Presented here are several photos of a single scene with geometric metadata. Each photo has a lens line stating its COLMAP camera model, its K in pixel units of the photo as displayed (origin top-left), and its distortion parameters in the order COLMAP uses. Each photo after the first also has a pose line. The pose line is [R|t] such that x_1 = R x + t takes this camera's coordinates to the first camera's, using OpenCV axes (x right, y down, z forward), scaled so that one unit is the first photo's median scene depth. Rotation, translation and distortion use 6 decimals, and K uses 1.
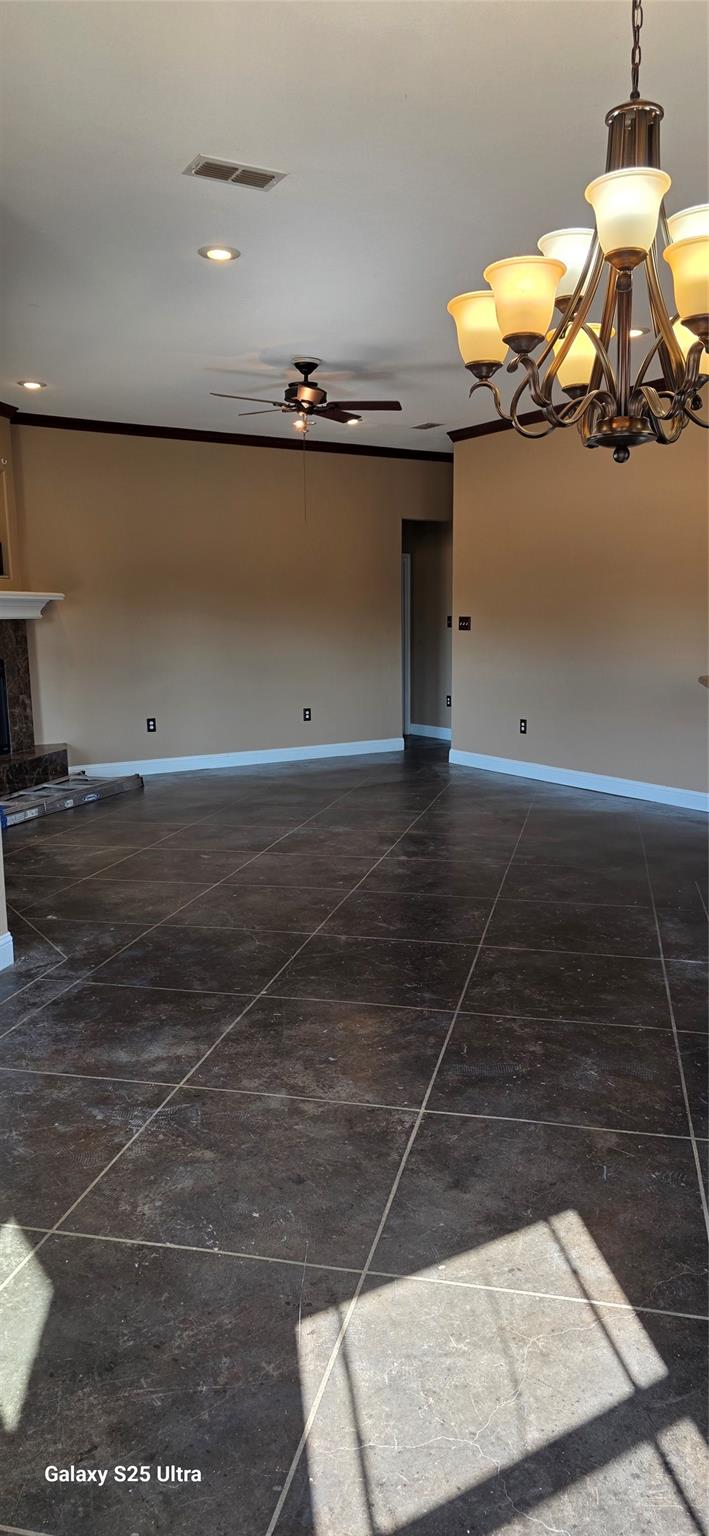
lens RADIAL K [[1039.7, 0, 358.4], [0, 1039.7, 772.3], [0, 0, 1]] dist [0.045027, -0.011048]
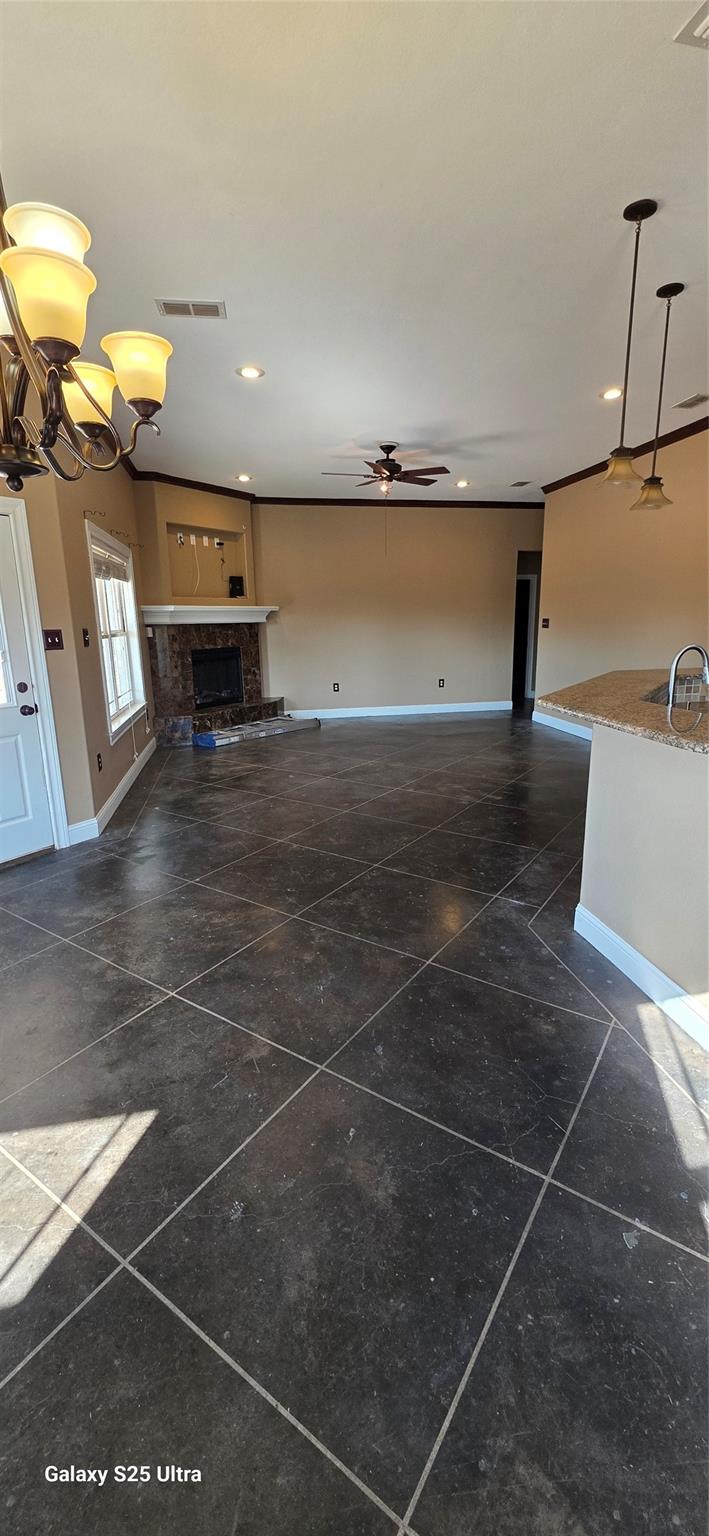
lens RADIAL K [[611.9, 0, 353.4], [0, 611.9, 756.3], [0, 0, 1]] dist [0.003880, 0.000829]
pose [[0.930349, 0.076859, -0.358528, 0.211752], [-0.048874, 0.995053, 0.086490, -0.026539], [0.363402, -0.062944, 0.929504, 0.137981]]
